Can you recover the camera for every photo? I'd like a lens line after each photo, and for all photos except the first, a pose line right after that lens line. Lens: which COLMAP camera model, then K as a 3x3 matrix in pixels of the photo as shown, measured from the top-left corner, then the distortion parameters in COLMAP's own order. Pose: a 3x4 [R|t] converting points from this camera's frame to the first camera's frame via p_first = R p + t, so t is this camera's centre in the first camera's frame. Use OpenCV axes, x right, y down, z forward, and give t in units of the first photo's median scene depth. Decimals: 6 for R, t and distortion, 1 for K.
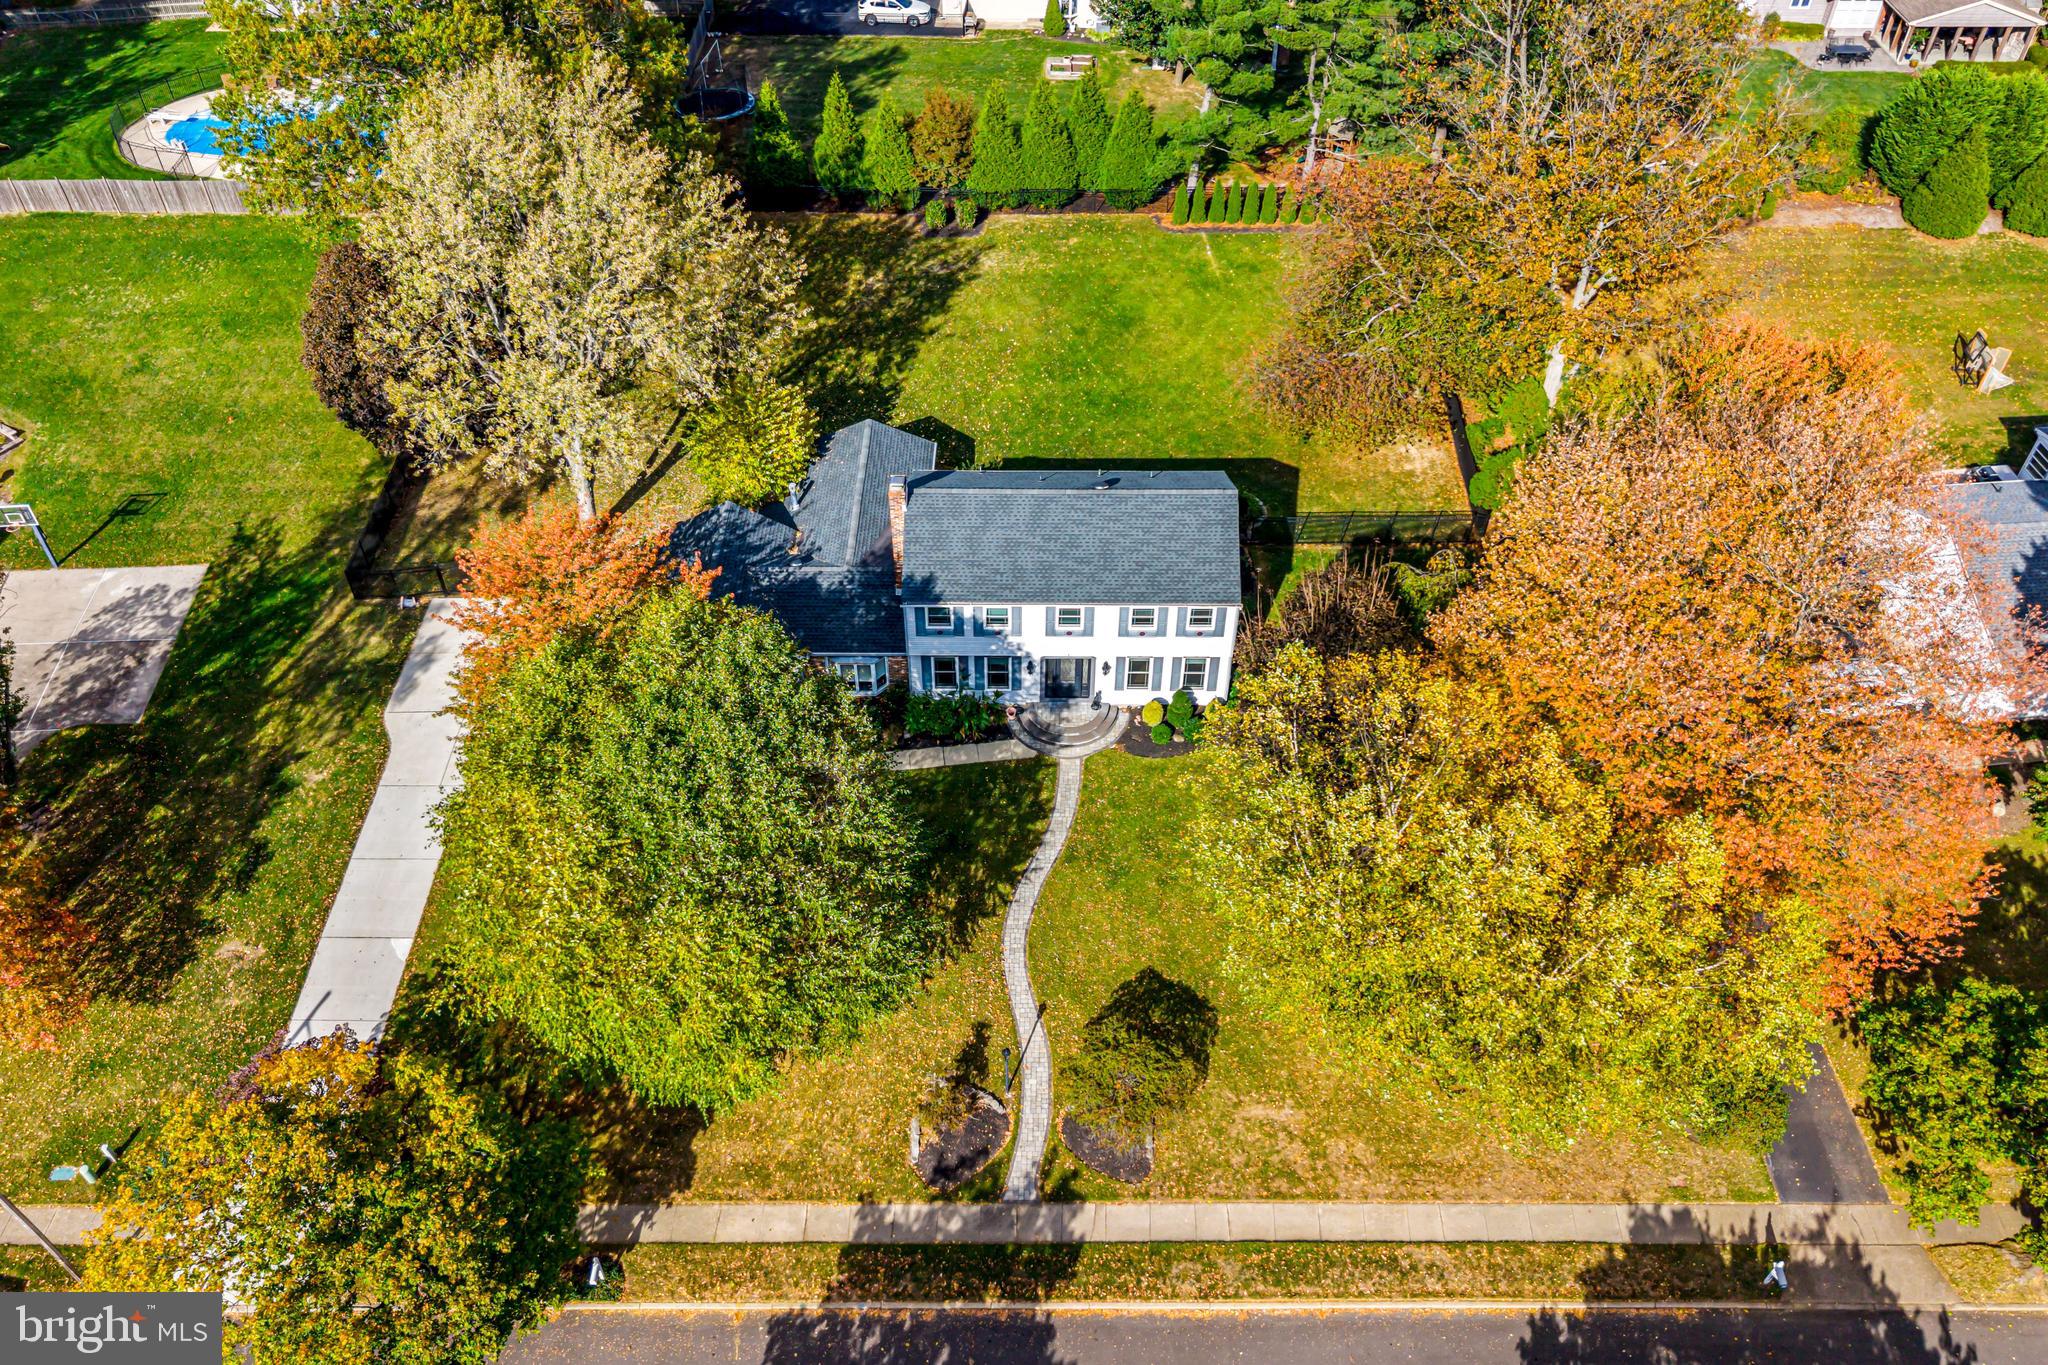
lens RADIAL K [[1523.3, 0, 1024.0], [0, 1523.3, 682.5], [0, 0, 1]] dist [0.060608, -0.093633]
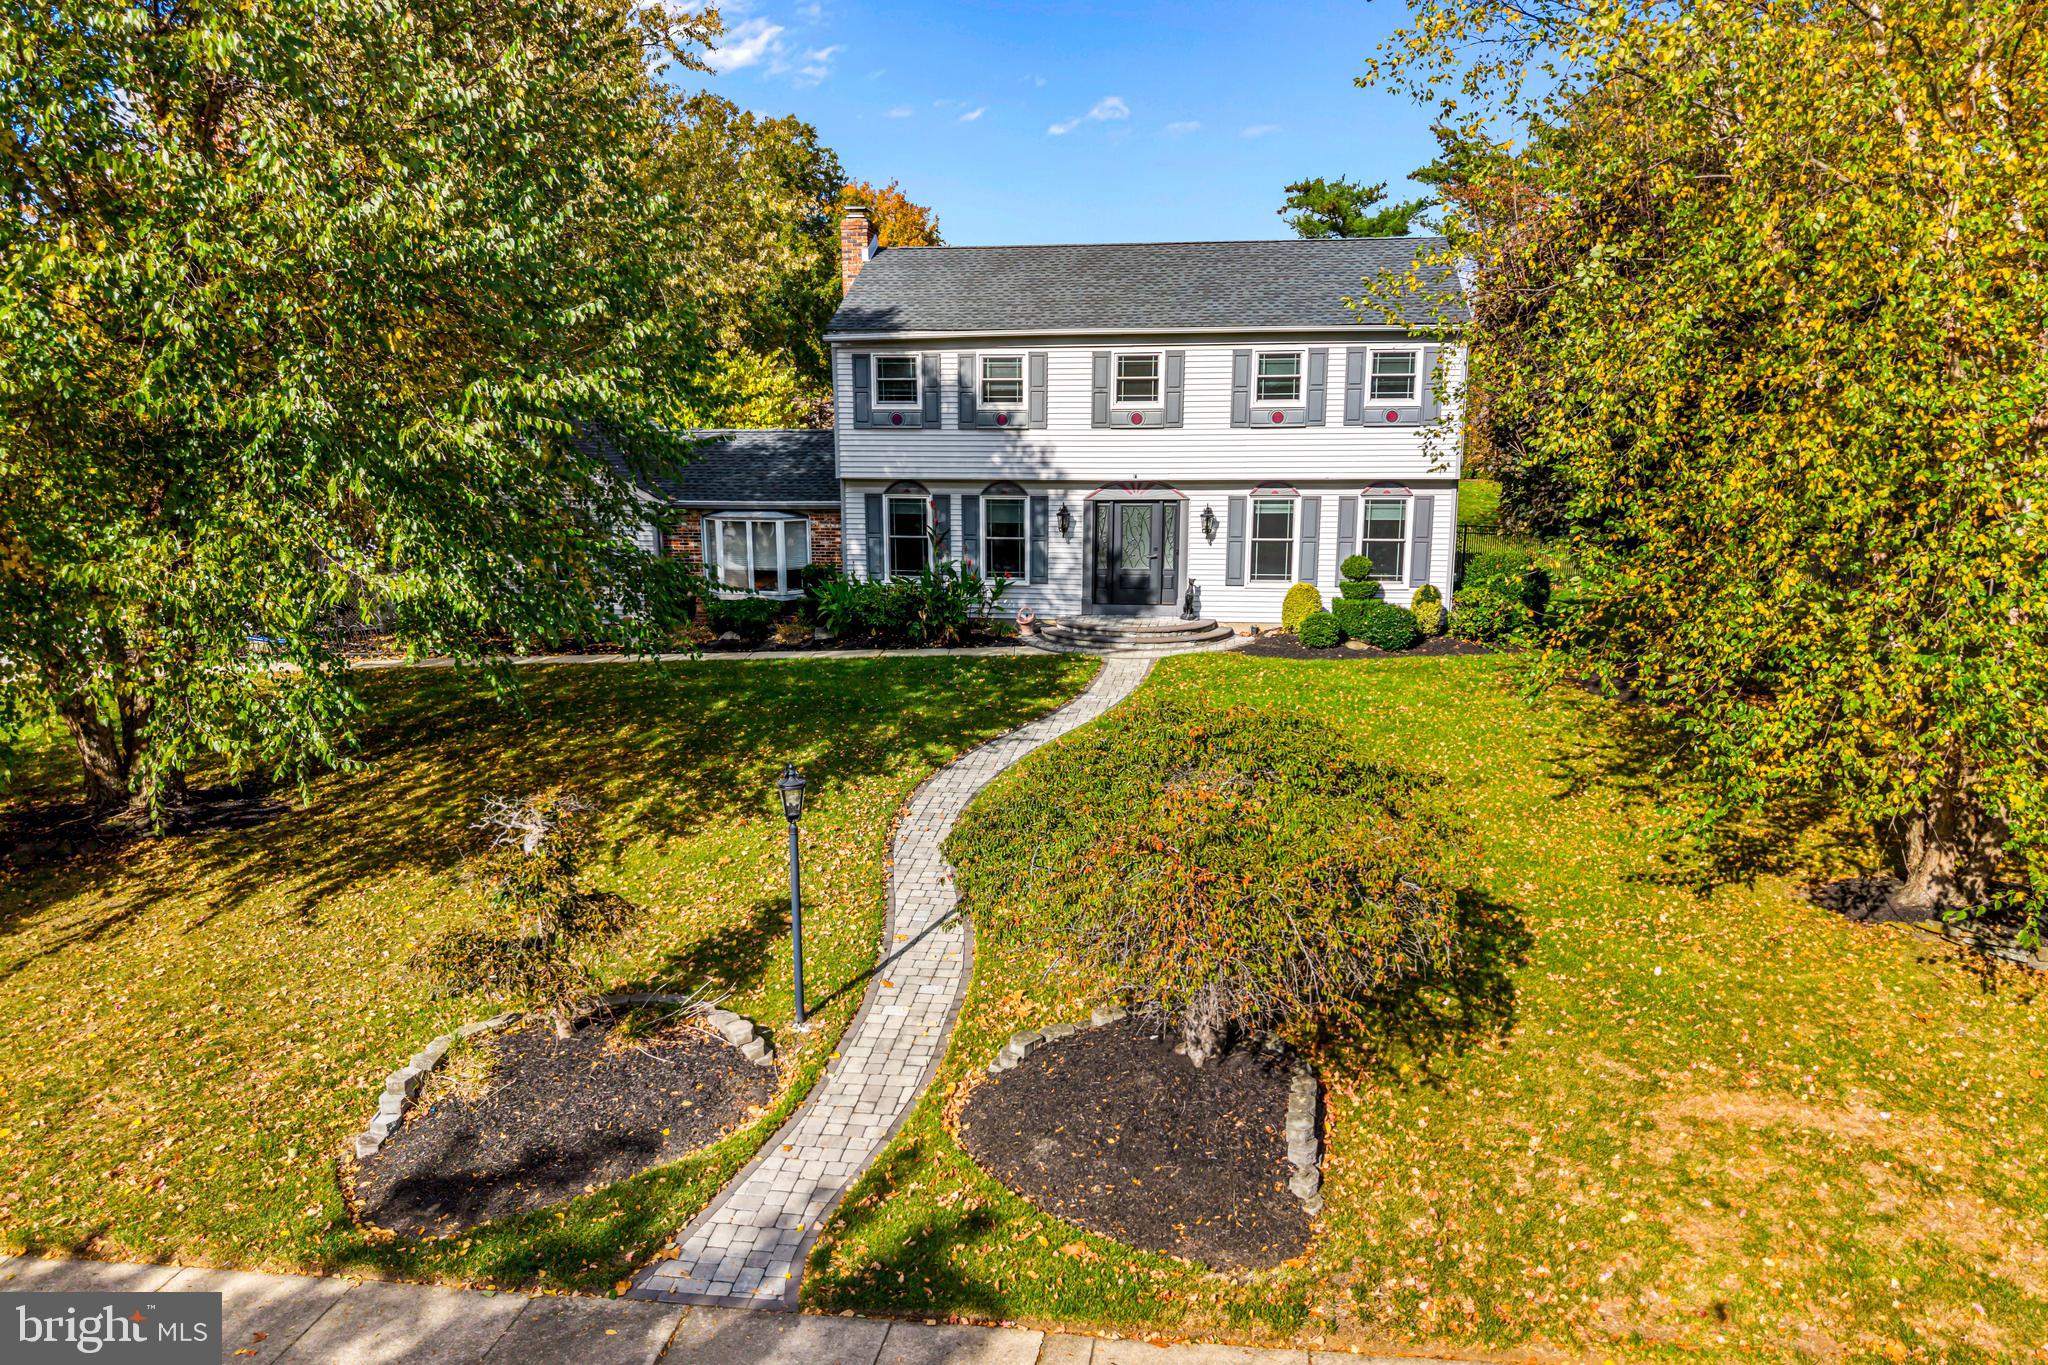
lens RADIAL K [[1369.3, 0, 1024.0], [0, 1369.3, 682.5], [0, 0, 1]] dist [0.004296, -0.002265]
pose [[0.992200, 0.028697, -0.121304, 0.047386], [-0.085741, 0.863480, -0.497041, 0.265215], [0.090480, 0.503565, 0.859206, 0.589760]]
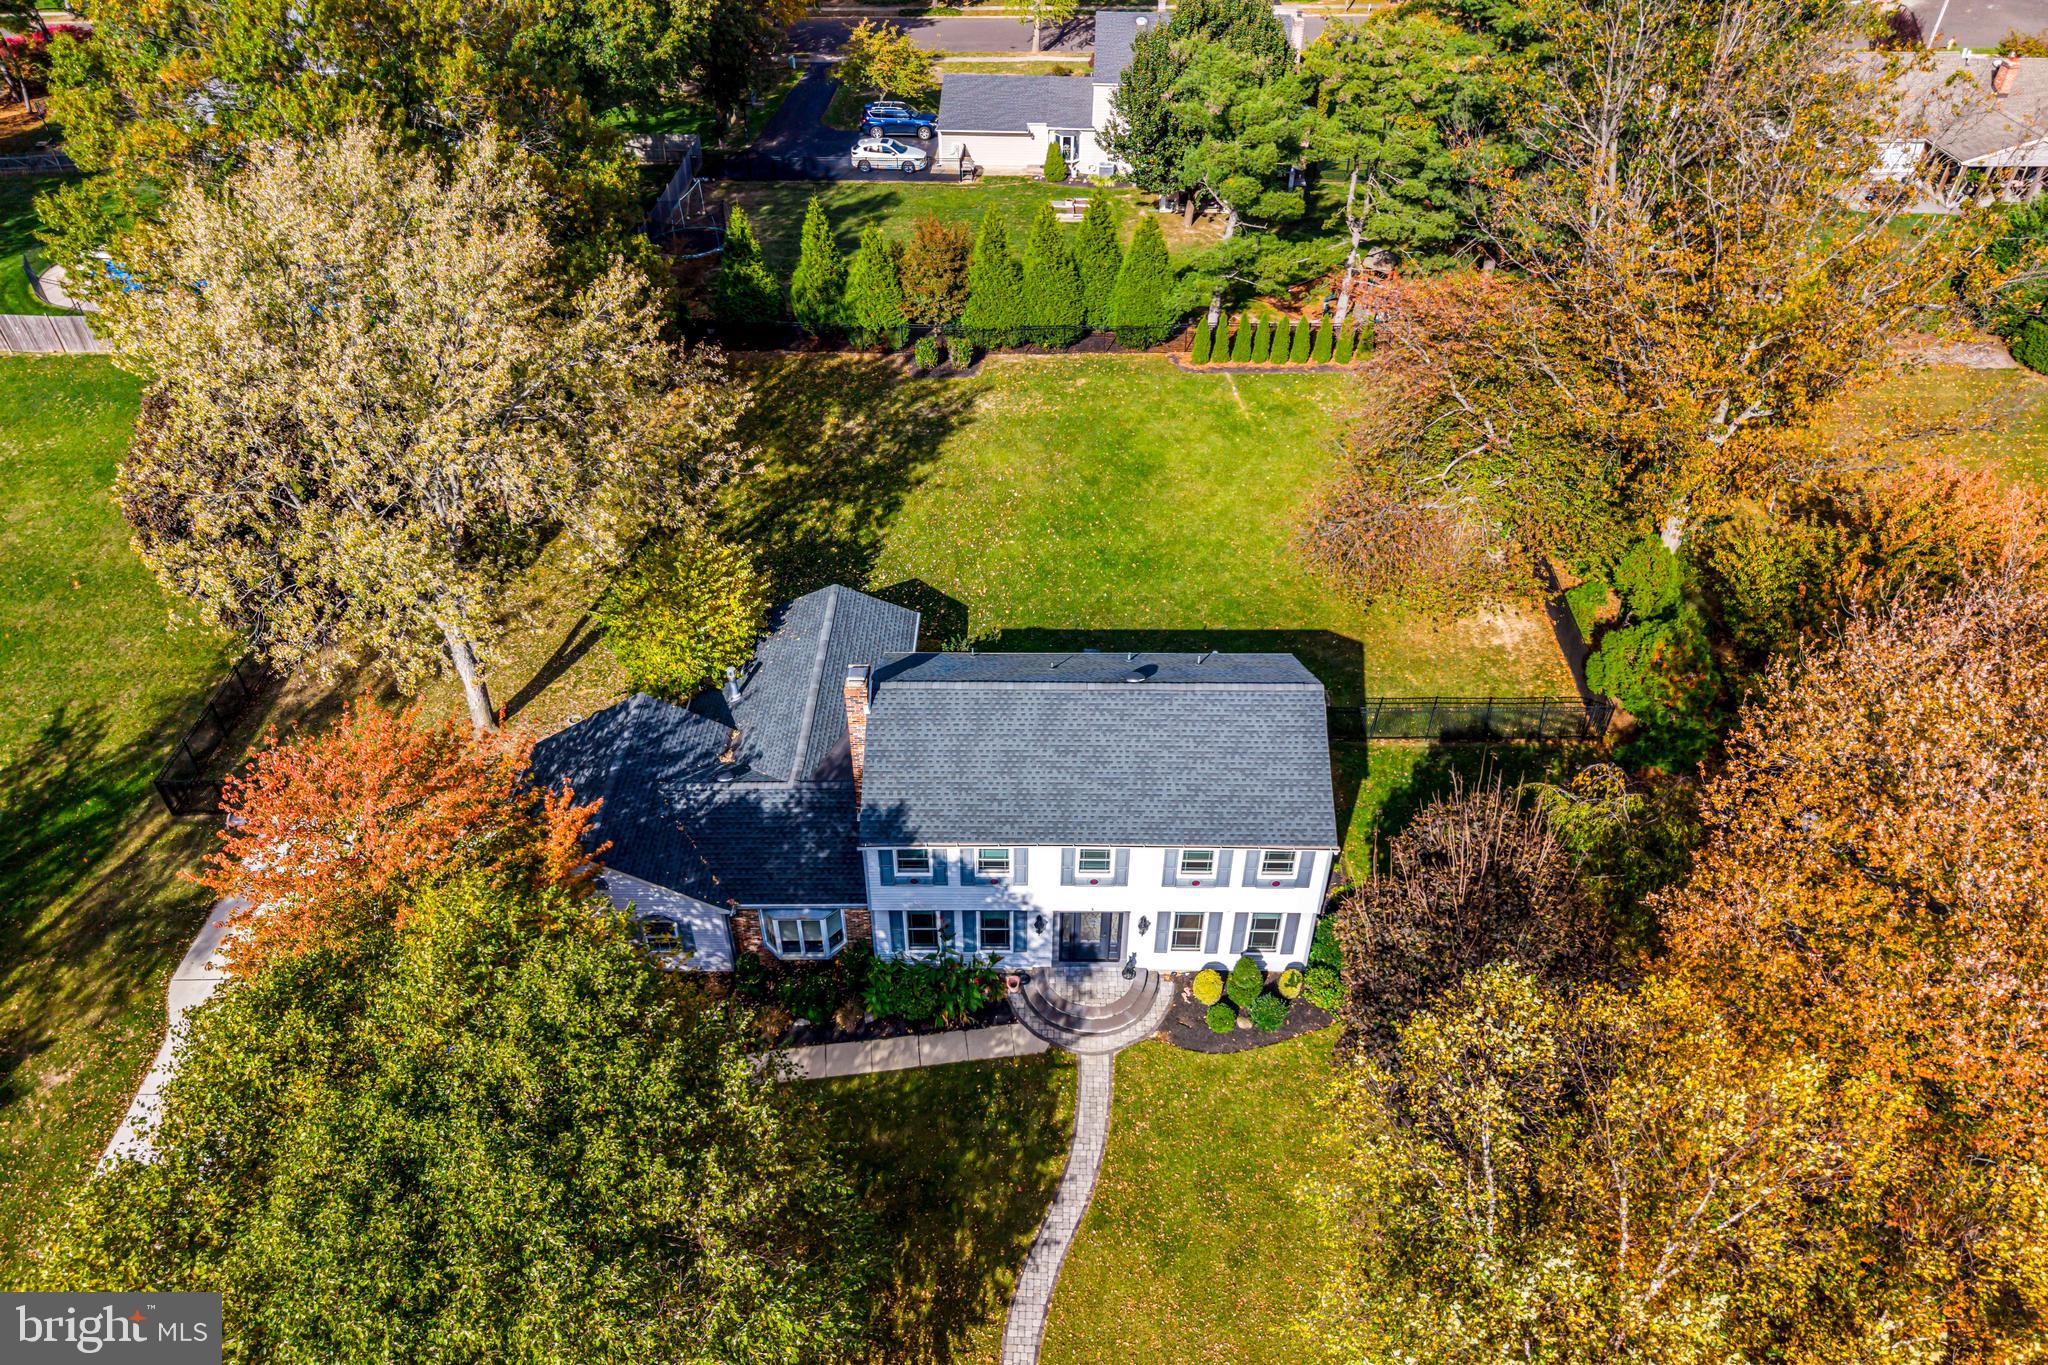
lens RADIAL K [[1369.3, 0, 1024.0], [0, 1369.3, 682.5], [0, 0, 1]] dist [0.004296, -0.002265]
pose [[0.999995, -0.001147, 0.002864, -0.004666], [0.001395, 0.996102, -0.088195, -0.064480], [-0.002751, 0.088199, 0.996099, 0.322088]]
